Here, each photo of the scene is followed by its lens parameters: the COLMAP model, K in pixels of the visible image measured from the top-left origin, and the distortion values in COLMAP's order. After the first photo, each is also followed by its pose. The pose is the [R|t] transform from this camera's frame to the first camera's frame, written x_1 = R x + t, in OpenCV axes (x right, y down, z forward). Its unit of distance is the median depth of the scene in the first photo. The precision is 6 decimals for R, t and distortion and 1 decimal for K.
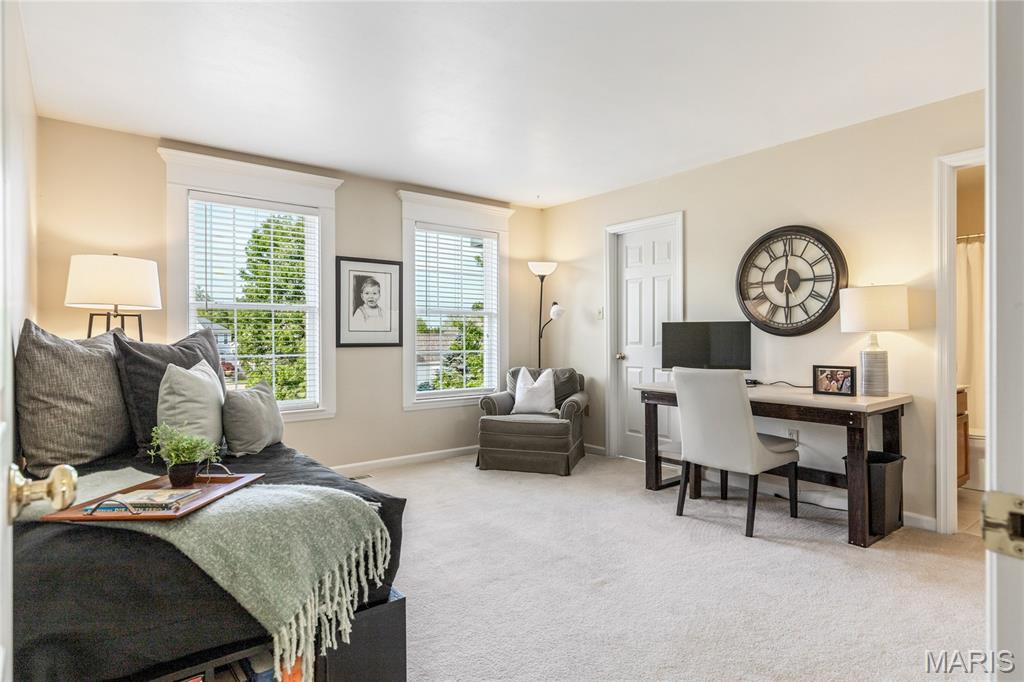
lens RADIAL K [[560.6, 0, 515.0], [0, 560.6, 341.4], [0, 0, 1]] dist [0.003616, 0.000095]
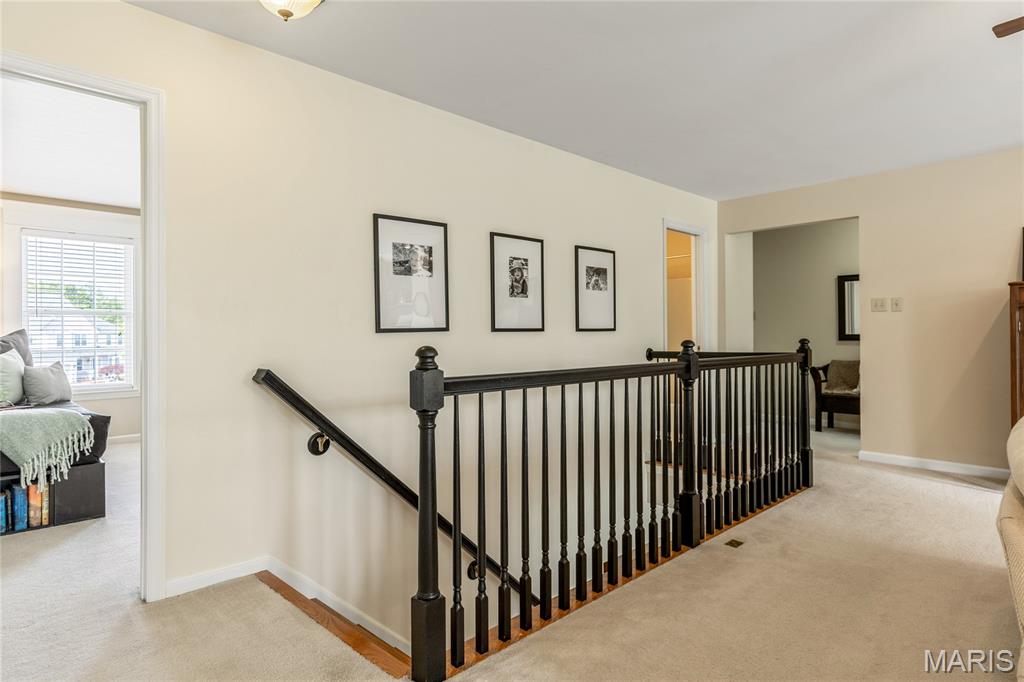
lens RADIAL K [[560.6, 0, 507.6], [0, 560.6, 339.2], [0, 0, 1]] dist [0.003616, 0.000095]
pose [[0.991784, -0.000546, 0.127920, 1.063098], [0.000895, 0.999996, -0.002670, 0.016526], [-0.127918, 0.002762, 0.991781, -1.294981]]
